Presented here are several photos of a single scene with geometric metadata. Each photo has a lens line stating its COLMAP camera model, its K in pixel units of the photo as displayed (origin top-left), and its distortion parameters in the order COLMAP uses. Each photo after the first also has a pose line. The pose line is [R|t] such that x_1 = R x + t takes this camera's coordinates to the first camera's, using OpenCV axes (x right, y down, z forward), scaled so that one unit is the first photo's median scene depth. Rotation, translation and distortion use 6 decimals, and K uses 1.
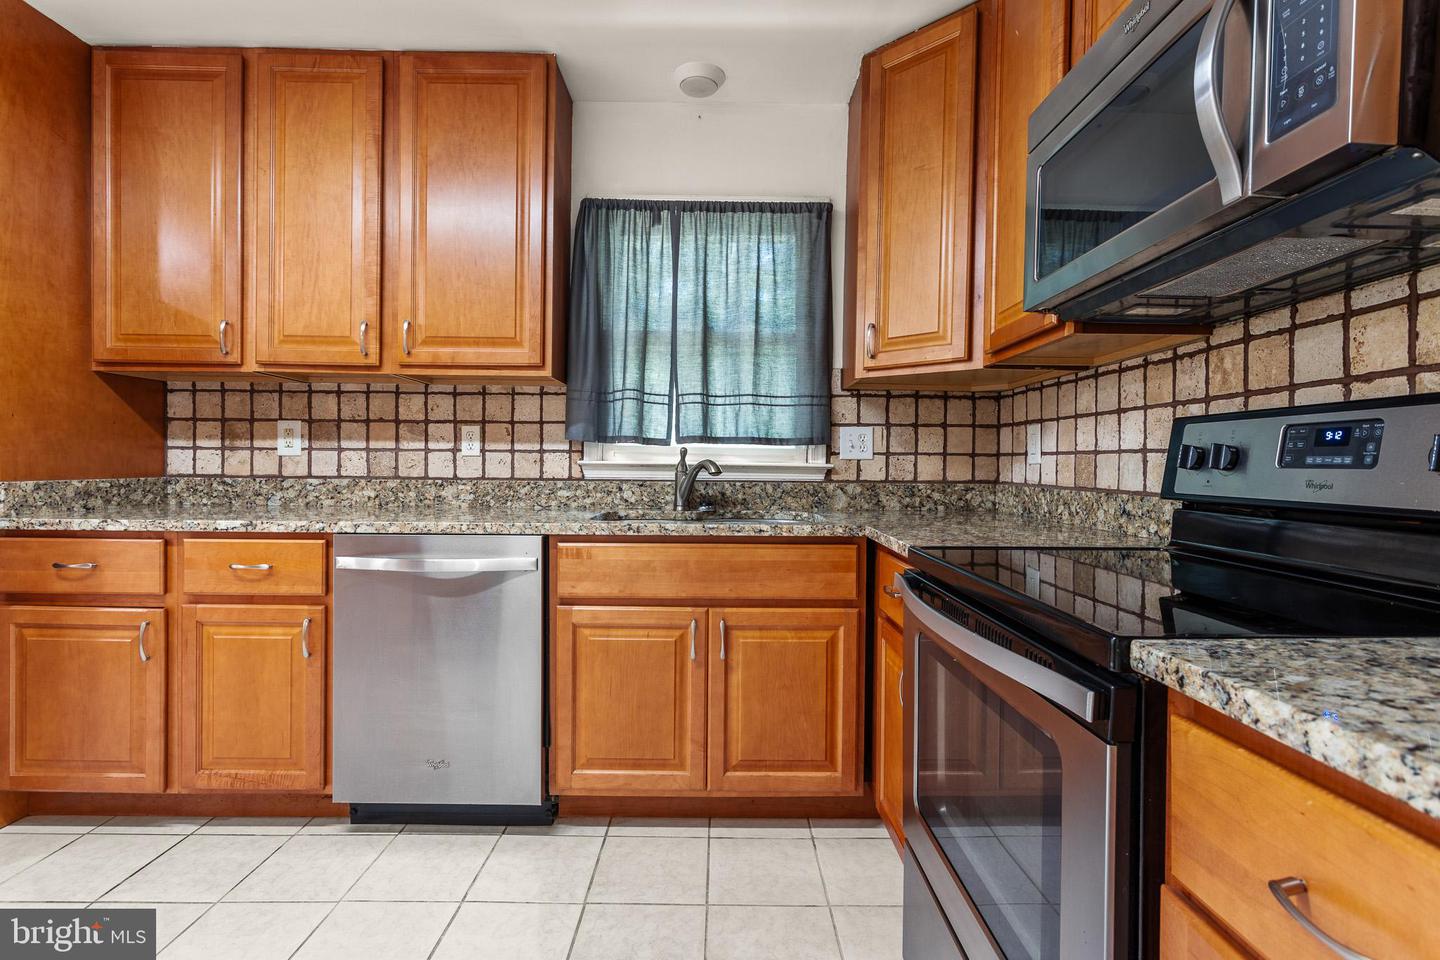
lens RADIAL K [[678.5, 0, 718.4], [0, 678.5, 474.8], [0, 0, 1]] dist [0.001021, 0.000026]
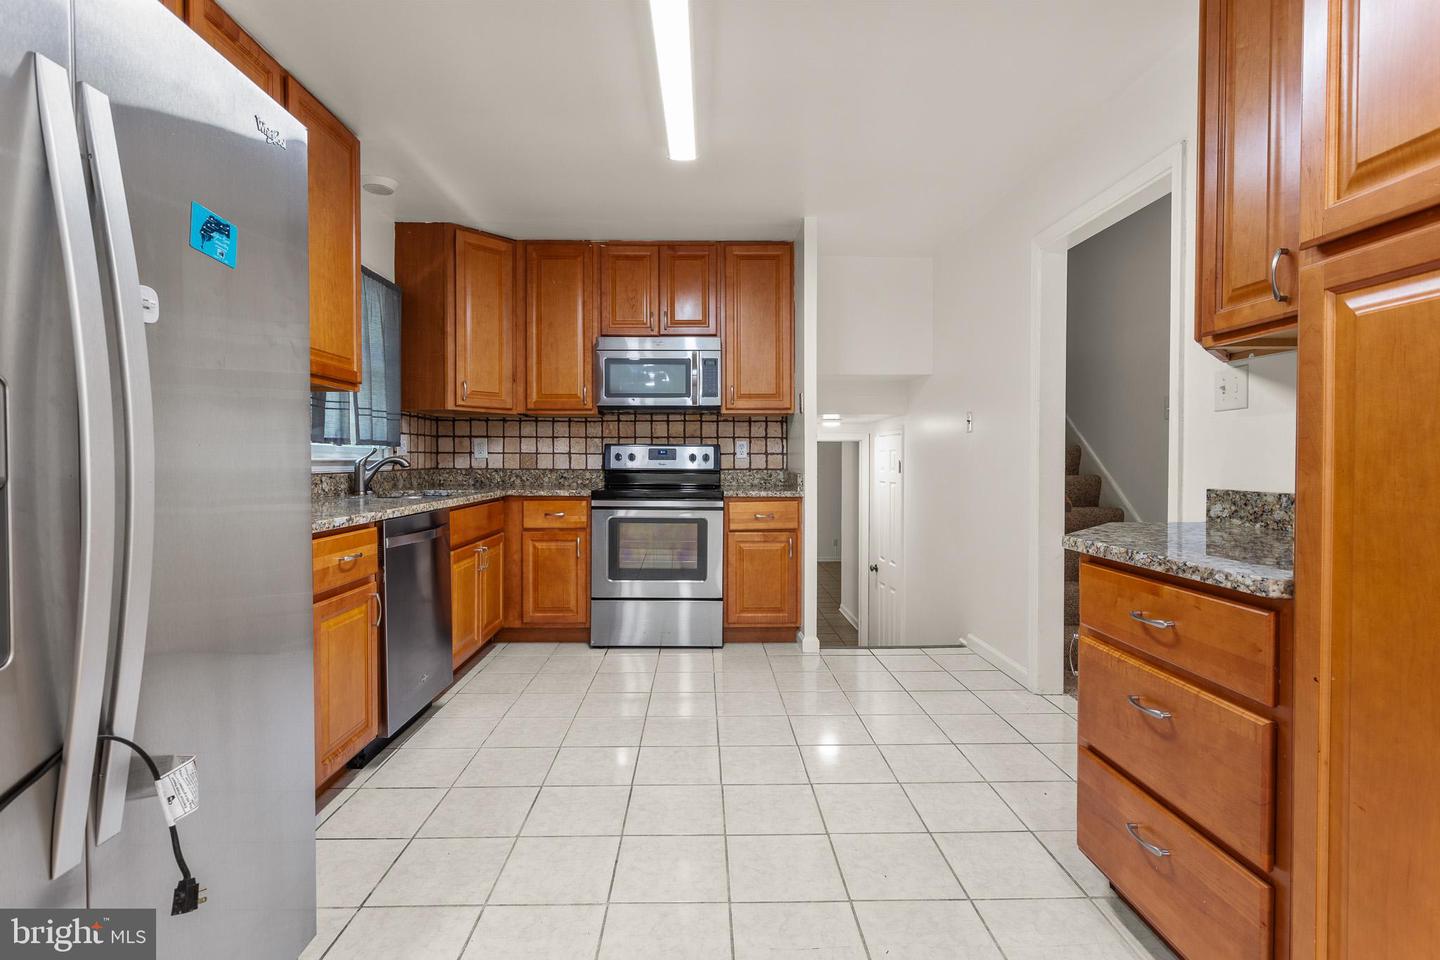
lens RADIAL K [[678.5, 0, 718.4], [0, 678.5, 474.8], [0, 0, 1]] dist [0.001021, 0.000026]
pose [[-0.024737, -0.033163, 0.999144, -1.620386], [0.011287, 0.999377, 0.033450, -0.027064], [-0.999630, 0.012105, -0.024347, 0.381324]]
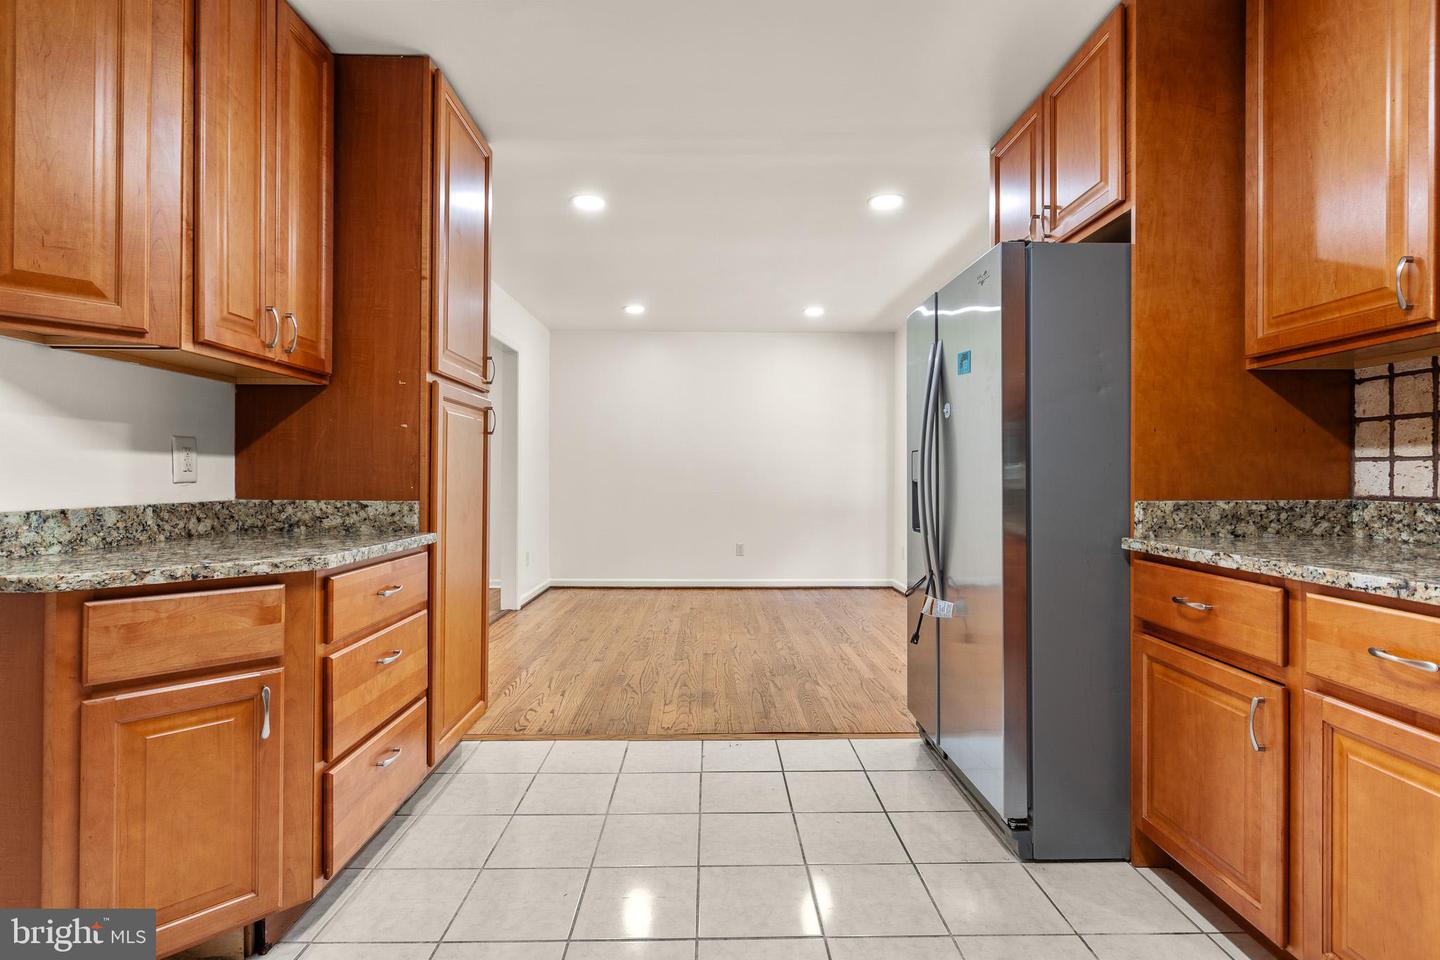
lens RADIAL K [[678.5, 0, 718.4], [0, 678.5, 474.8], [0, 0, 1]] dist [0.001021, 0.000026]
pose [[0.011962, -0.010399, -0.999874, -0.103202], [-0.013232, 0.999857, -0.010557, -0.007832], [0.999841, 0.013356, 0.011822, 0.364852]]
